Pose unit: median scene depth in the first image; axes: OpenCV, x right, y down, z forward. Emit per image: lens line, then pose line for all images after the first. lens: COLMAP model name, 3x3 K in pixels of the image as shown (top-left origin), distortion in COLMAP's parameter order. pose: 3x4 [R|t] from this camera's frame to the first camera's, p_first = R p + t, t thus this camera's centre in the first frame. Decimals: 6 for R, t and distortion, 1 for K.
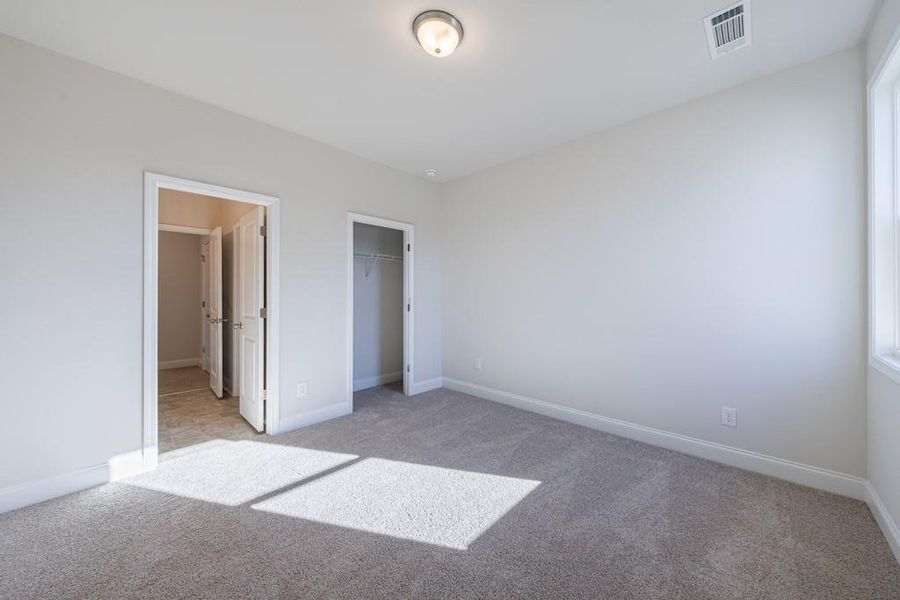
lens RADIAL K [[319.2, 0, 454.7], [0, 319.2, 295.3], [0, 0, 1]] dist [0.001215, -0.000144]
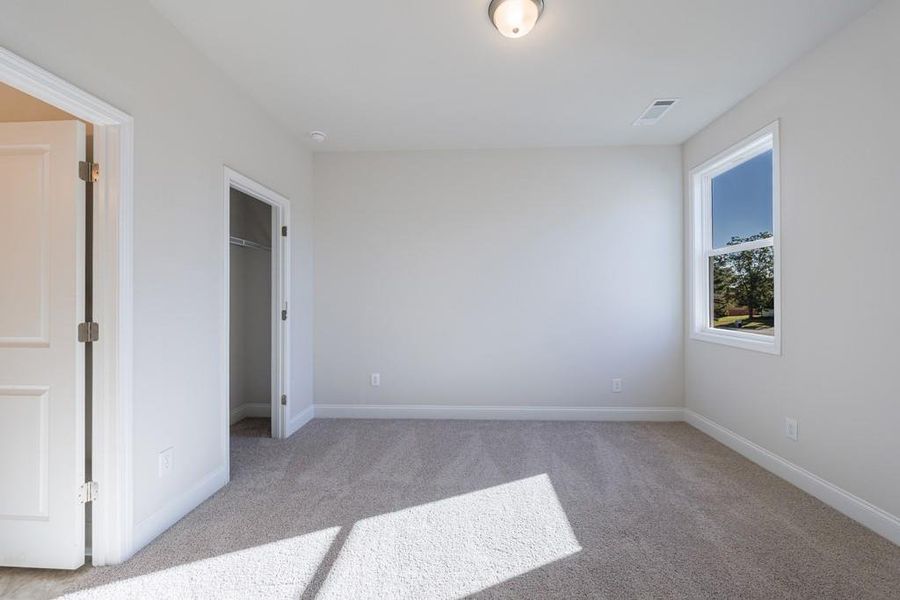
lens RADIAL K [[359.6, 0, 452.2], [0, 359.6, 297.0], [0, 0, 1]] dist [0.005163, -0.000884]
pose [[0.776192, -0.000030, 0.630497, -0.506471], [0.002367, 0.999993, -0.002865, 0.002465], [-0.630493, 0.003716, 0.776186, 0.187625]]
